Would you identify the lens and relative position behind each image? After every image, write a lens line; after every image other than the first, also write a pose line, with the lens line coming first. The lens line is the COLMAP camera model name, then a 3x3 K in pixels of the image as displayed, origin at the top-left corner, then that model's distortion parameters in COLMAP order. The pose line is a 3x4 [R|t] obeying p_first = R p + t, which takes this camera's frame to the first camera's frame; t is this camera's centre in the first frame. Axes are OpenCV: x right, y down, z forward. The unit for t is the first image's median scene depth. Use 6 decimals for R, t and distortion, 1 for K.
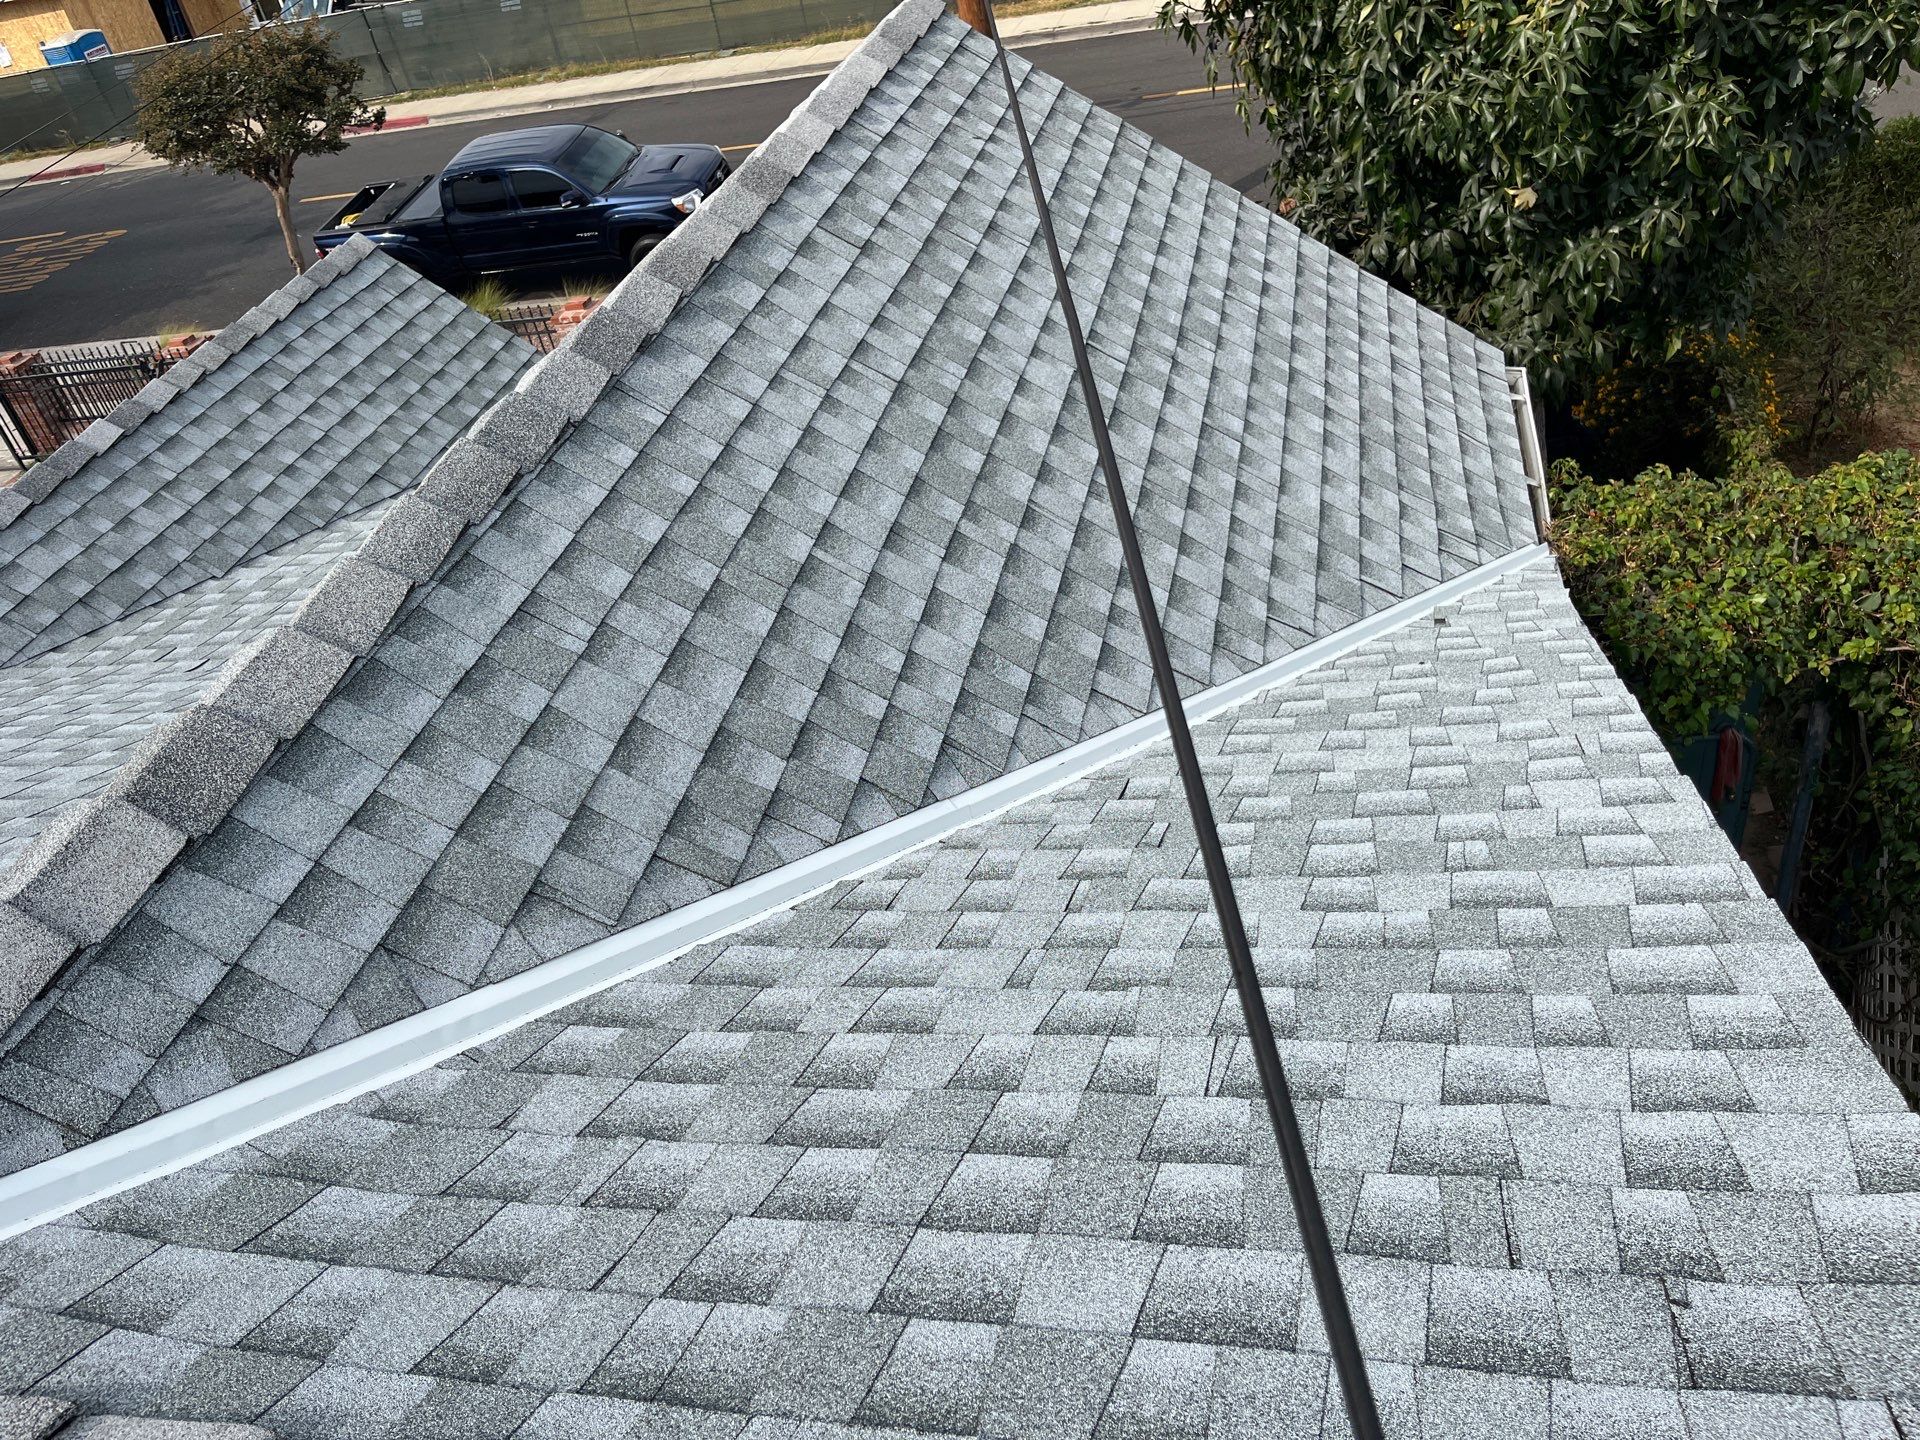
lens RADIAL K [[1479.3, 0, 960.0], [0, 1479.3, 720.0], [0, 0, 1]] dist [0.095300, -0.114462]
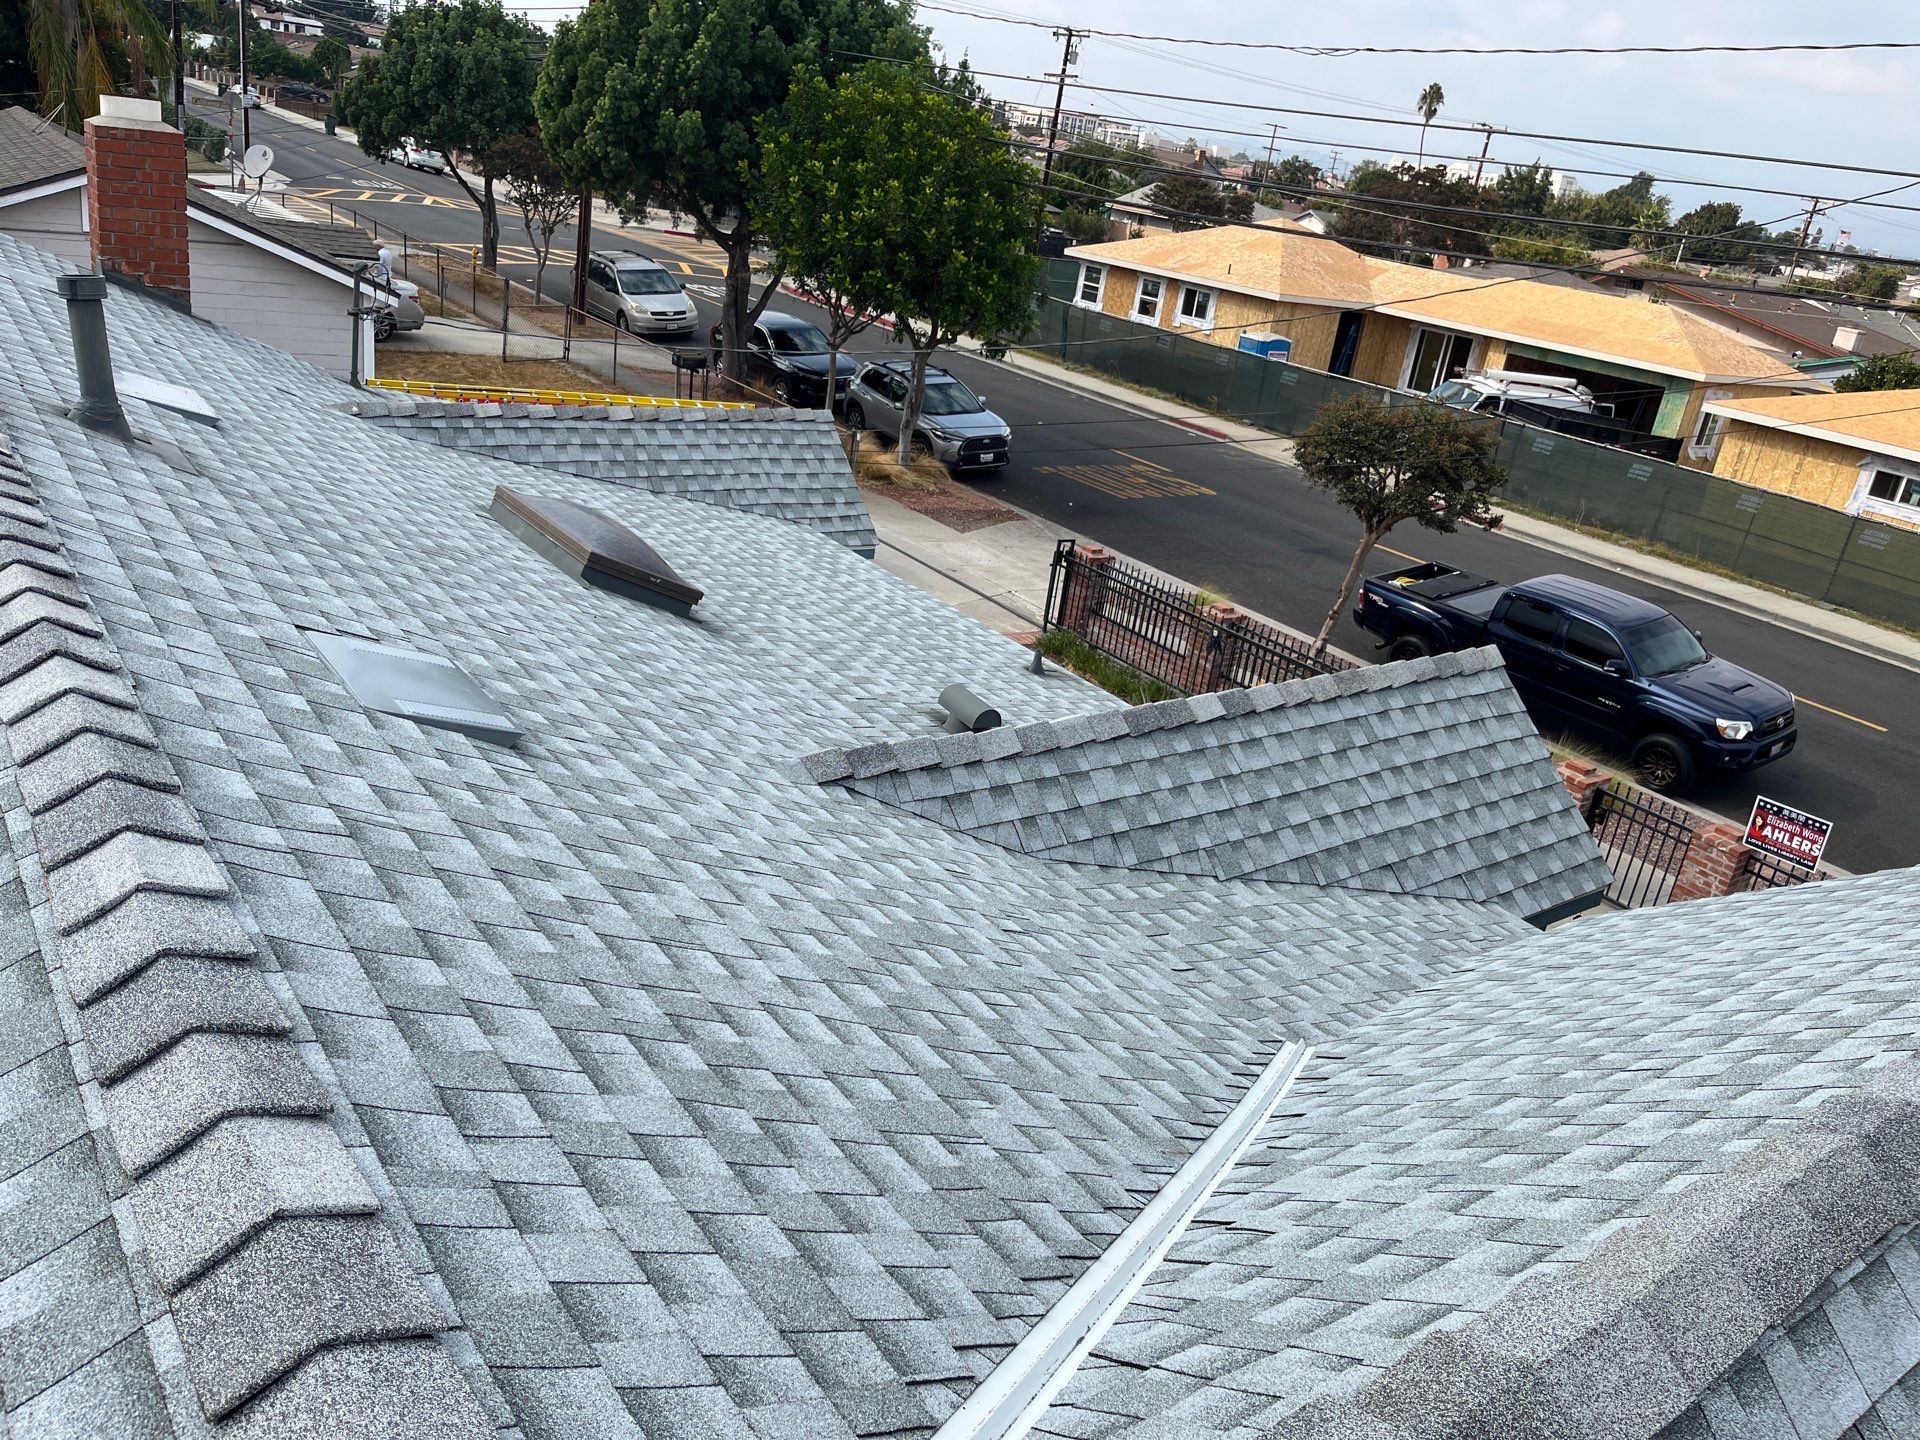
lens RADIAL K [[1457.8, 0, 972.9], [0, 1457.8, 718.7], [0, 0, 1]] dist [0.092462, -0.120300]
pose [[0.716655, 0.502766, -0.483355, -0.167851], [-0.601037, 0.796785, -0.062354, -0.018010], [0.353781, 0.335201, 0.873201, 0.047429]]
